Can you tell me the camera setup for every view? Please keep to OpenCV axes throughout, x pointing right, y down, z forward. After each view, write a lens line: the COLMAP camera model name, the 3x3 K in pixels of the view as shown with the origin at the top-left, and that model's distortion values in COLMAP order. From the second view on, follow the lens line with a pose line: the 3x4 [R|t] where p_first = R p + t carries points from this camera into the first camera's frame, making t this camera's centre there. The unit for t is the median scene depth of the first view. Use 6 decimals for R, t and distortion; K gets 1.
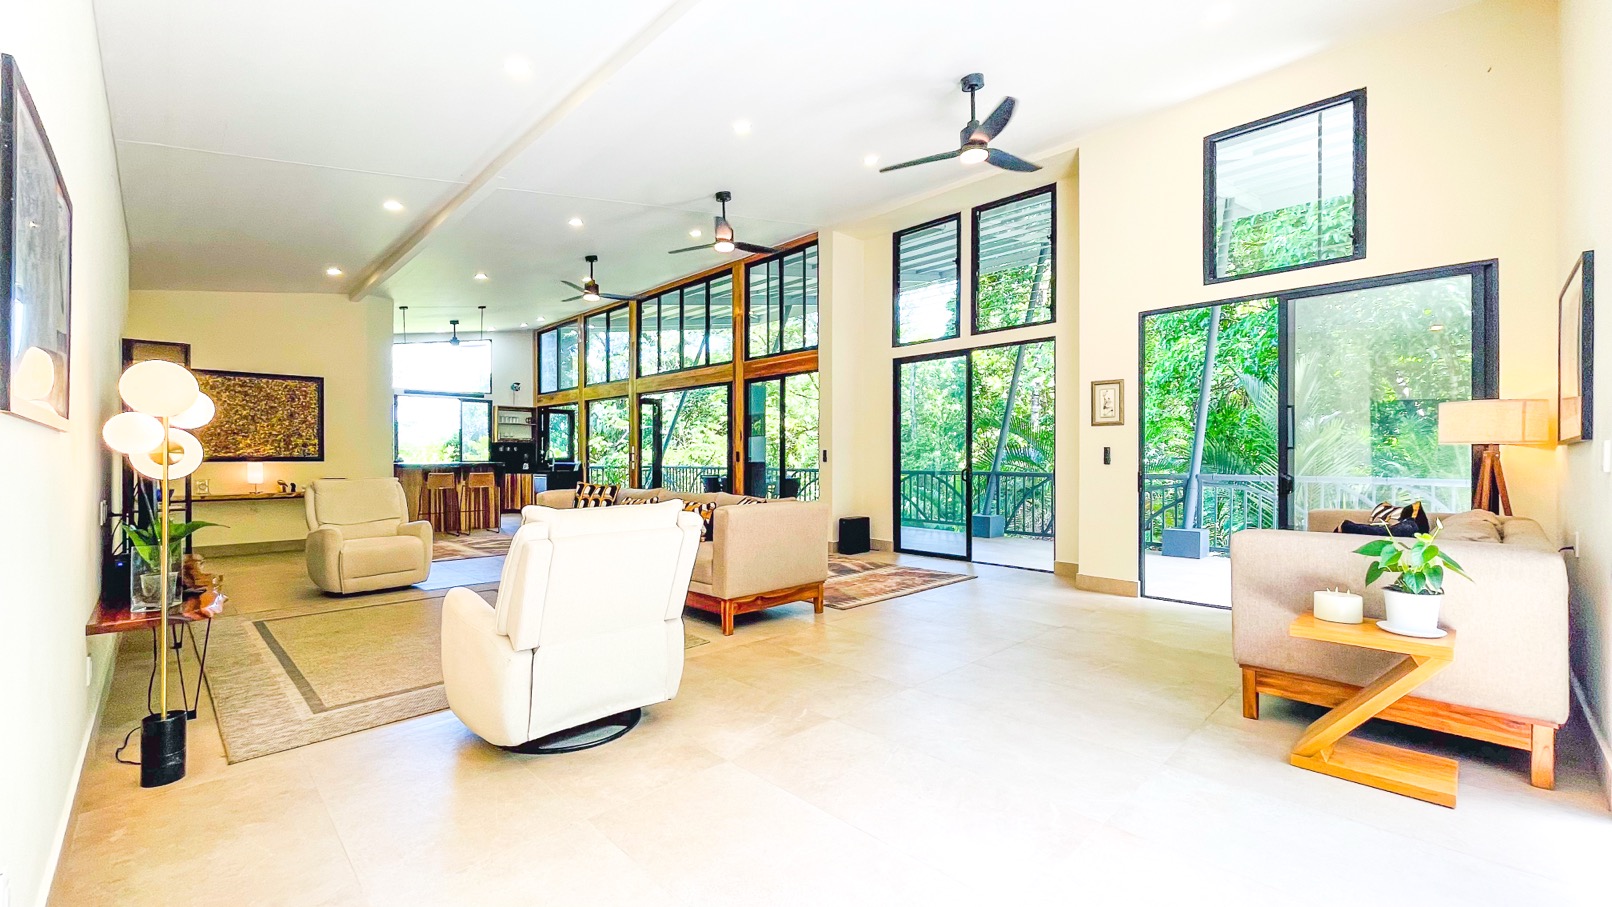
lens RADIAL K [[659.5, 0, 805.1], [0, 659.5, 453.9], [0, 0, 1]] dist [0.000813, 0.000195]
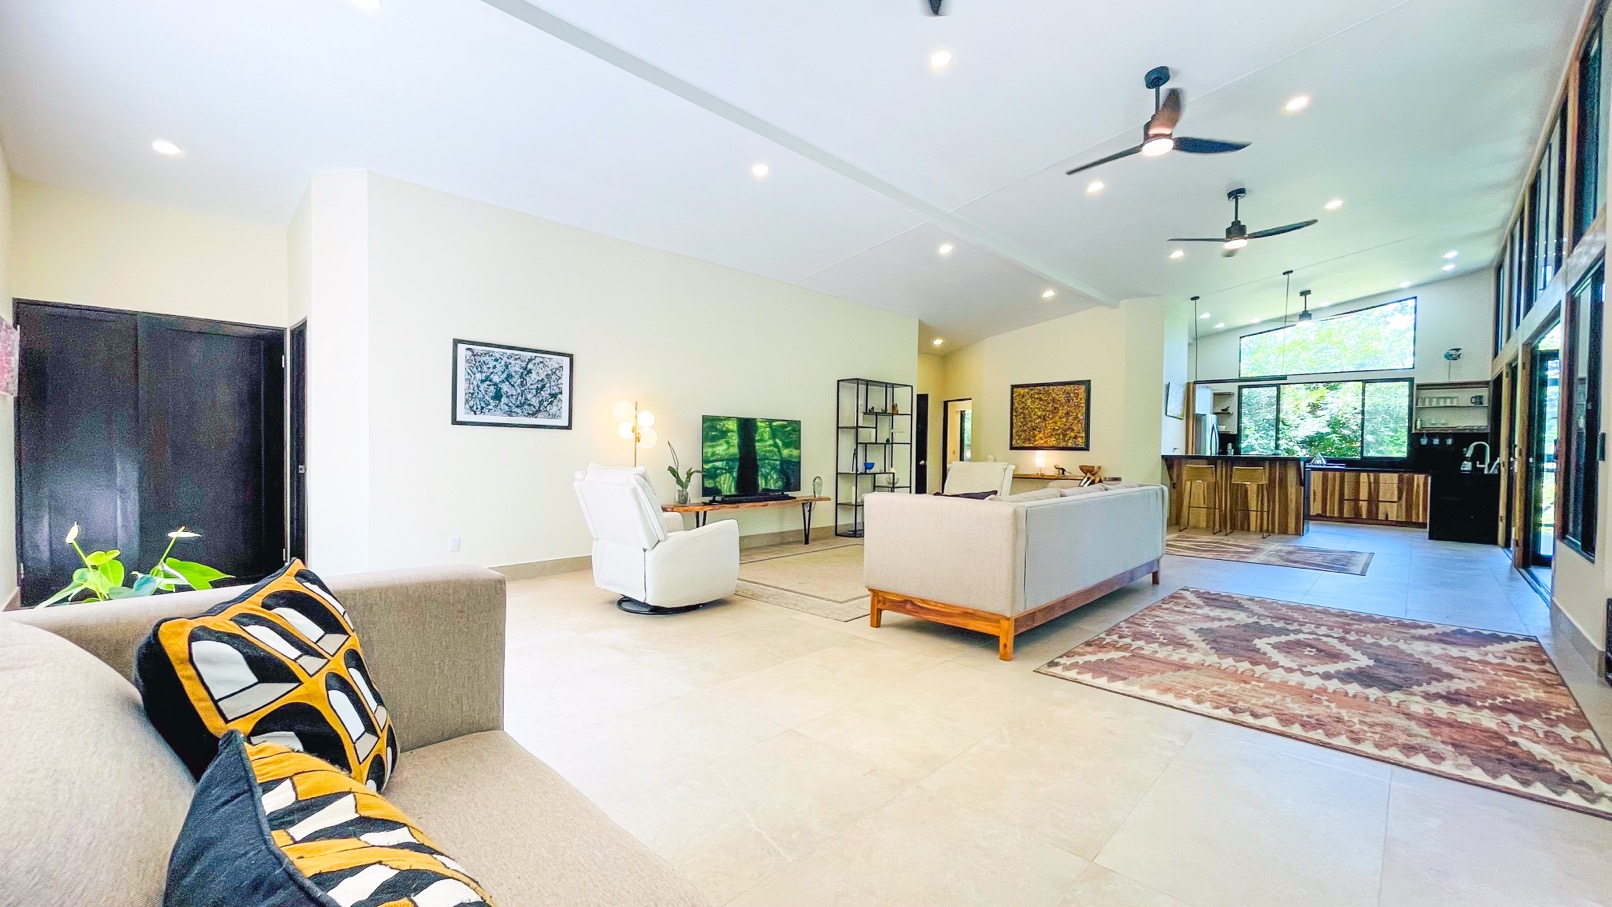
lens RADIAL K [[659.5, 0, 800.0], [0, 659.5, 458.6], [0, 0, 1]] dist [0.000813, 0.000195]
pose [[0.022251, 0.020396, -0.999544, 0.444917], [-0.009483, 0.999751, 0.020189, 0.005890], [0.999707, 0.009030, 0.022438, 0.461389]]
